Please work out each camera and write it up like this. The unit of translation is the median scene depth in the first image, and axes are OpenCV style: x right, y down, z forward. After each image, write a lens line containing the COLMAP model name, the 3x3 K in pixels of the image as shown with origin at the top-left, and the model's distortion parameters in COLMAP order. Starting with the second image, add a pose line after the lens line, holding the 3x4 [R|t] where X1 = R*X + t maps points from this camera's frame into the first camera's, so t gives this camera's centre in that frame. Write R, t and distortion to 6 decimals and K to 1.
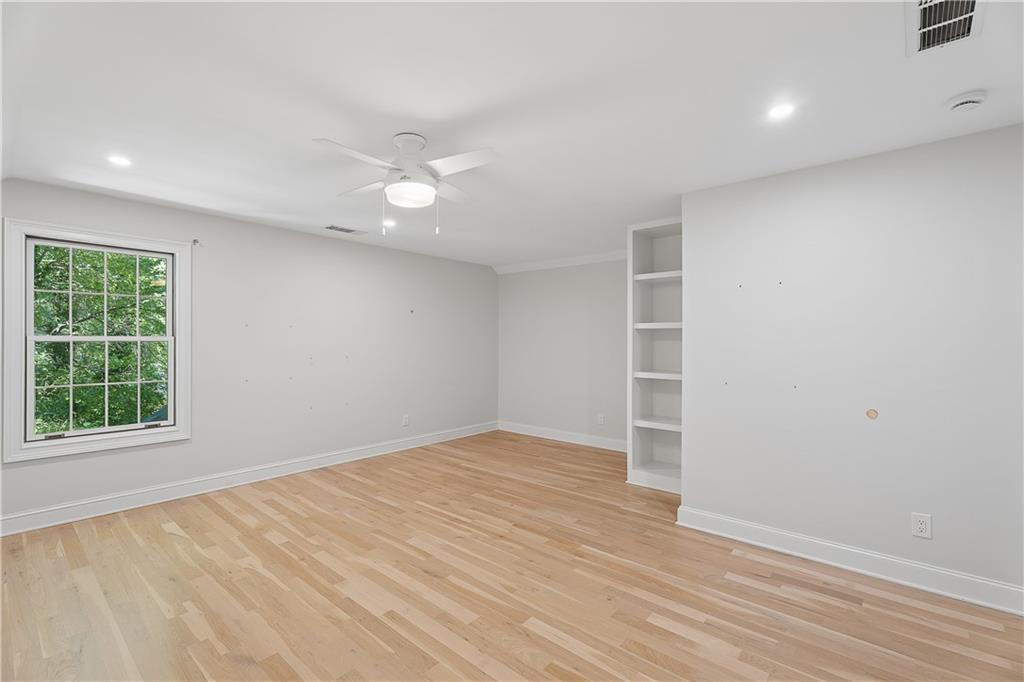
lens RADIAL K [[458.2, 0, 514.9], [0, 458.2, 344.1], [0, 0, 1]] dist [-0.001203, 0.000591]
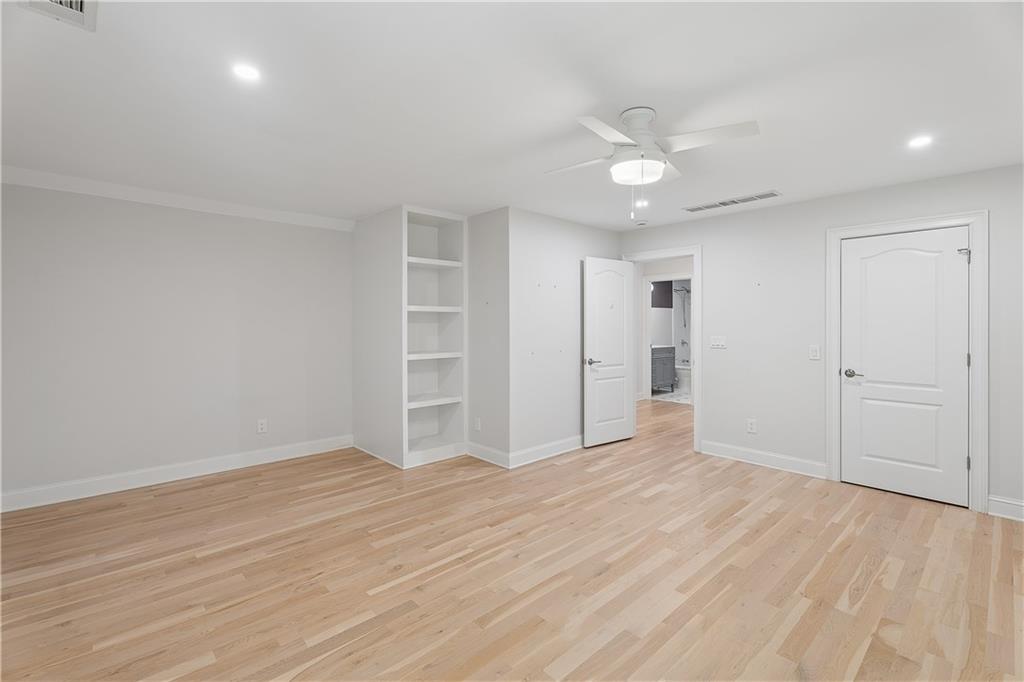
lens RADIAL K [[458.2, 0, 518.1], [0, 458.2, 330.5], [0, 0, 1]] dist [-0.001203, 0.000591]
pose [[0.100641, -0.017628, 0.994767, -0.886611], [0.006512, 0.999833, 0.017059, -0.009024], [-0.994902, 0.004761, 0.100739, 0.844074]]
